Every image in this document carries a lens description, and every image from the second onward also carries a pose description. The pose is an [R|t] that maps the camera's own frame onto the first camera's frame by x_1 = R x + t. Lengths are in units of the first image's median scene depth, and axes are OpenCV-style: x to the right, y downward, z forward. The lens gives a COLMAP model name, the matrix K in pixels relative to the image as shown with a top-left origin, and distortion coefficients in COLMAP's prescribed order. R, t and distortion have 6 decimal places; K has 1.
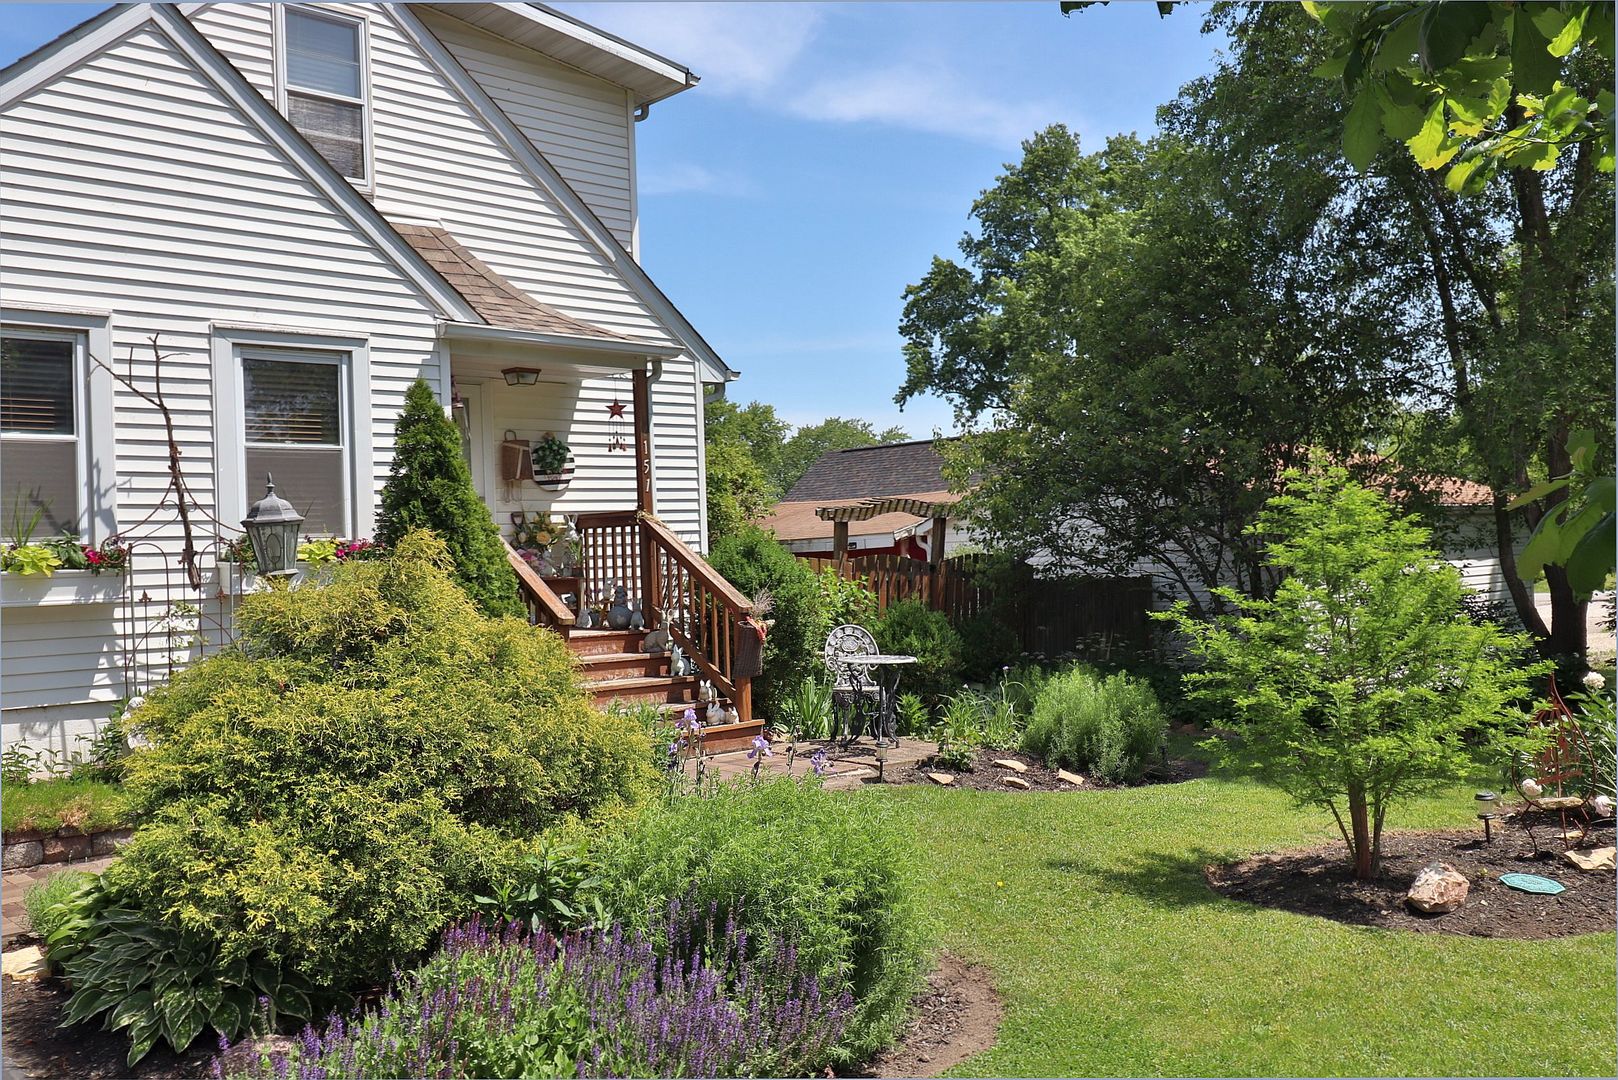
lens RADIAL K [[1404.4, 0, 809.0], [0, 1404.4, 540.0], [0, 0, 1]] dist [-0.003895, 0.015722]
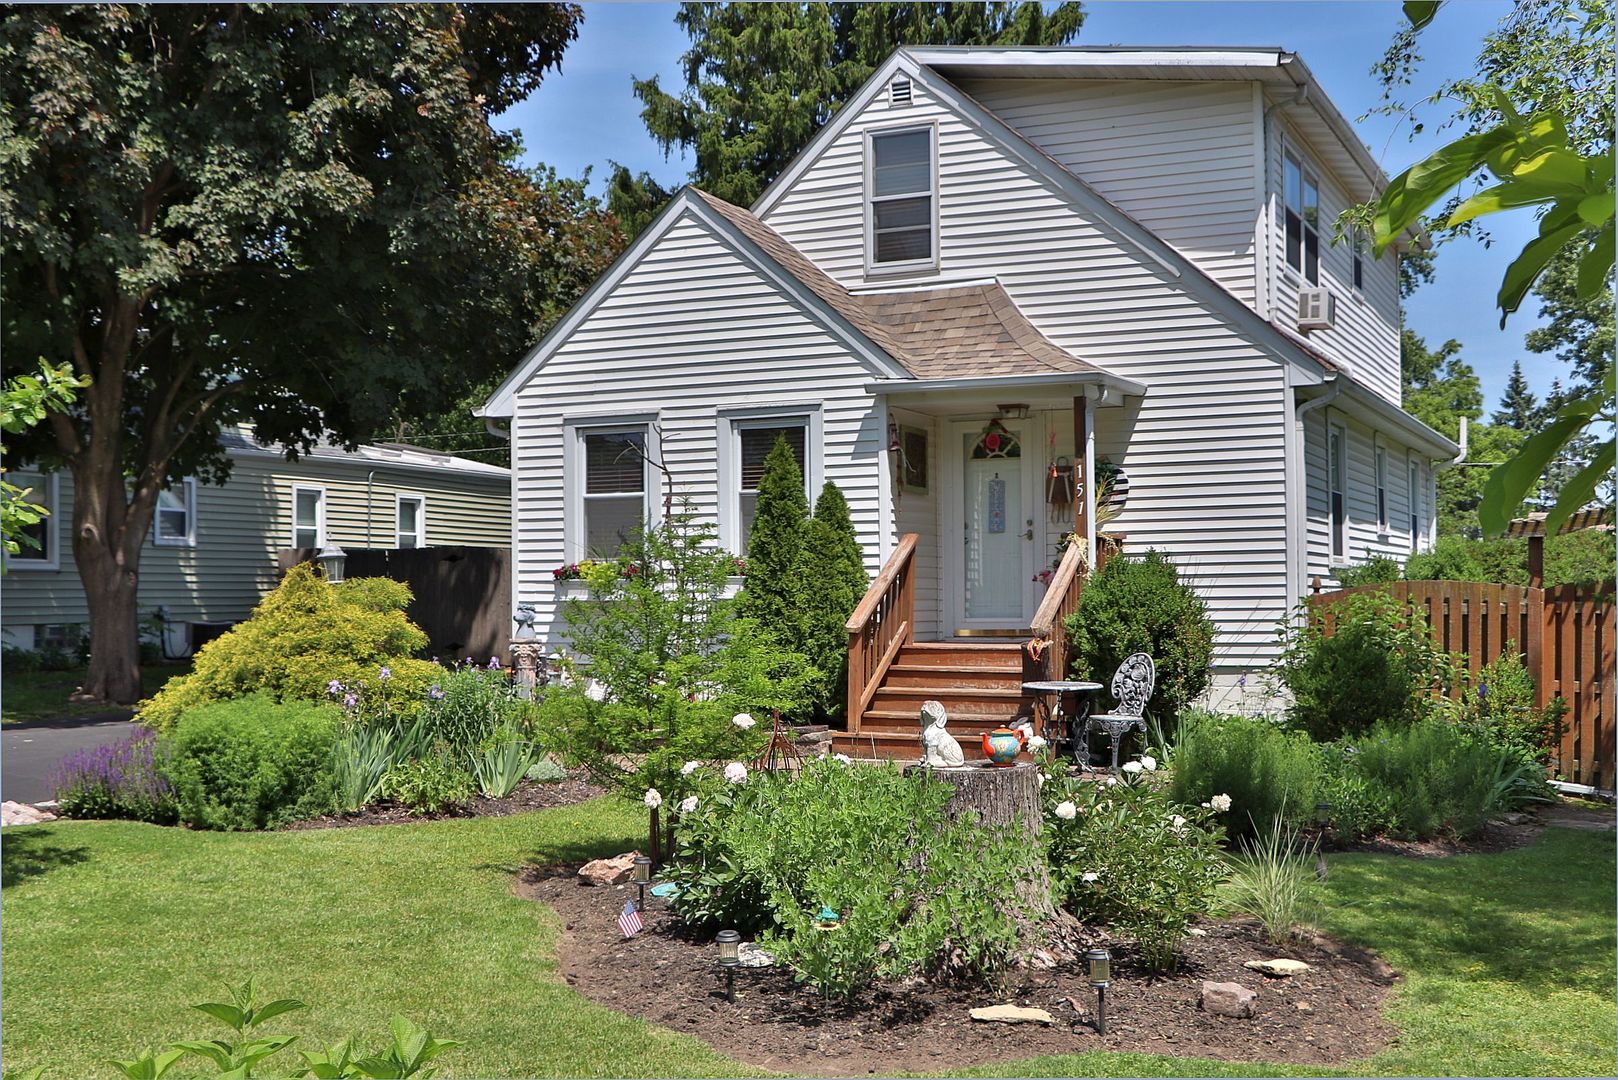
lens RADIAL K [[1844.2, 0, 809.0], [0, 1844.2, 540.0], [0, 0, 1]] dist [-0.028405, -0.008629]
pose [[0.370221, 0.000370, -0.928944, 1.267270], [0.002474, 0.999996, 0.001384, -0.021031], [0.928940, -0.002811, 0.370219, 0.367597]]
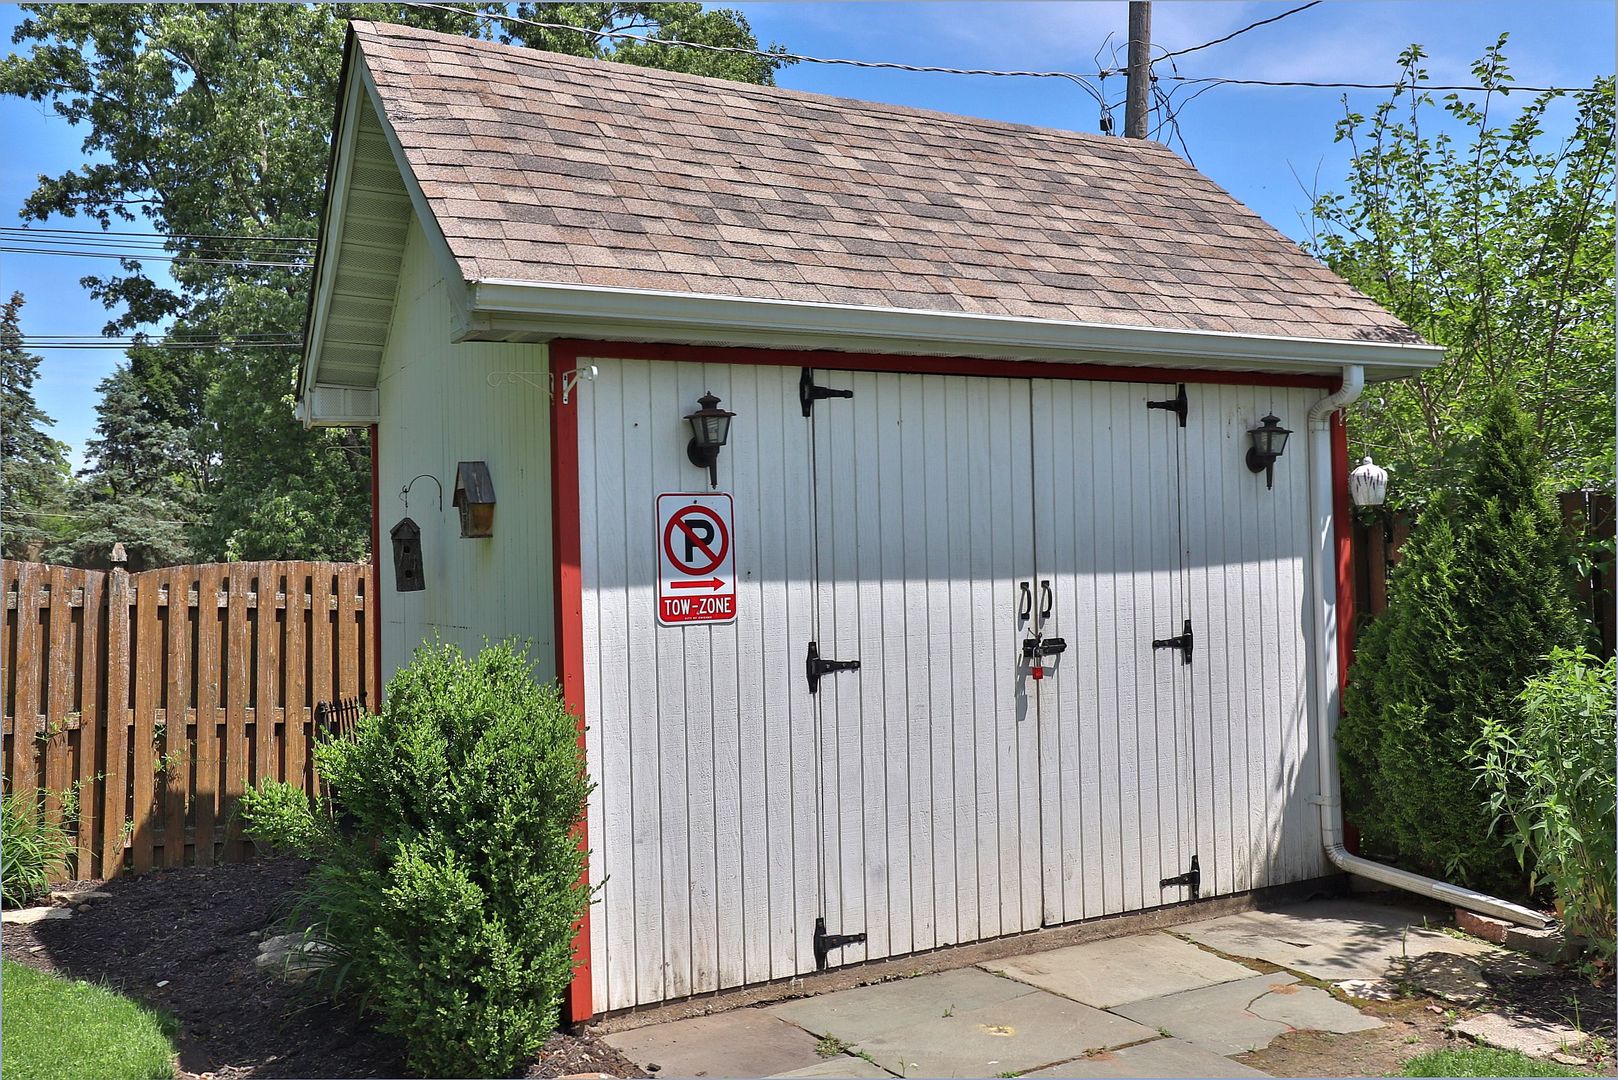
lens RADIAL K [[1404.4, 0, 809.0], [0, 1404.4, 540.0], [0, 0, 1]] dist [-0.003895, 0.015722]
pose [[0.971445, 0.010910, -0.237015, -2.140733], [-0.008229, 0.999891, 0.012299, 0.127198], [0.237123, -0.009997, 0.971428, 3.311731]]
